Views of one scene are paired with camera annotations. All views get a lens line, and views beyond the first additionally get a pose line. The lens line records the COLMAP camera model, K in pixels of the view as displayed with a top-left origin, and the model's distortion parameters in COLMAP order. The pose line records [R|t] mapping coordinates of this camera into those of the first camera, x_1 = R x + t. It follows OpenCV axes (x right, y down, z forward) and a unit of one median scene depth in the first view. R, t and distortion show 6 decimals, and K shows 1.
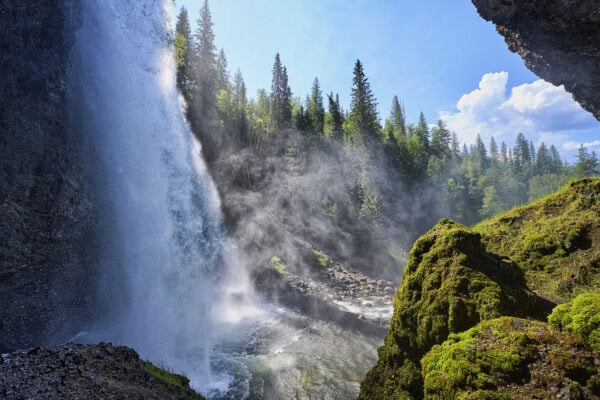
lens RADIAL K [[234.9, 0, 299.6], [0, 234.9, 203.2], [0, 0, 1]] dist [0.001153, 0.000750]
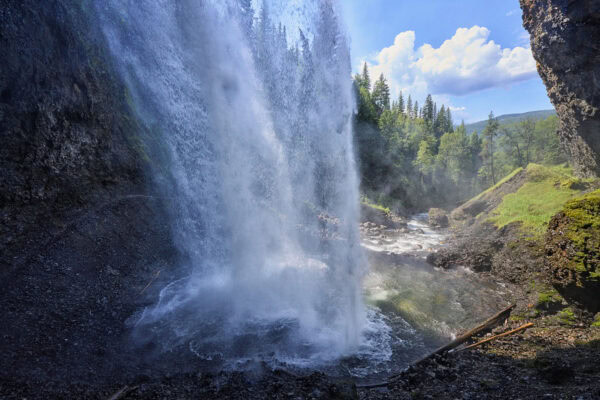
lens RADIAL K [[234.9, 0, 303.8], [0, 234.9, 200.8], [0, 0, 1]] dist [0.001153, 0.000750]
pose [[0.945729, -0.040103, 0.322473, -0.166470], [-0.028833, 0.978086, 0.206193, -0.003803], [-0.323675, -0.204301, 0.923848, 0.028519]]
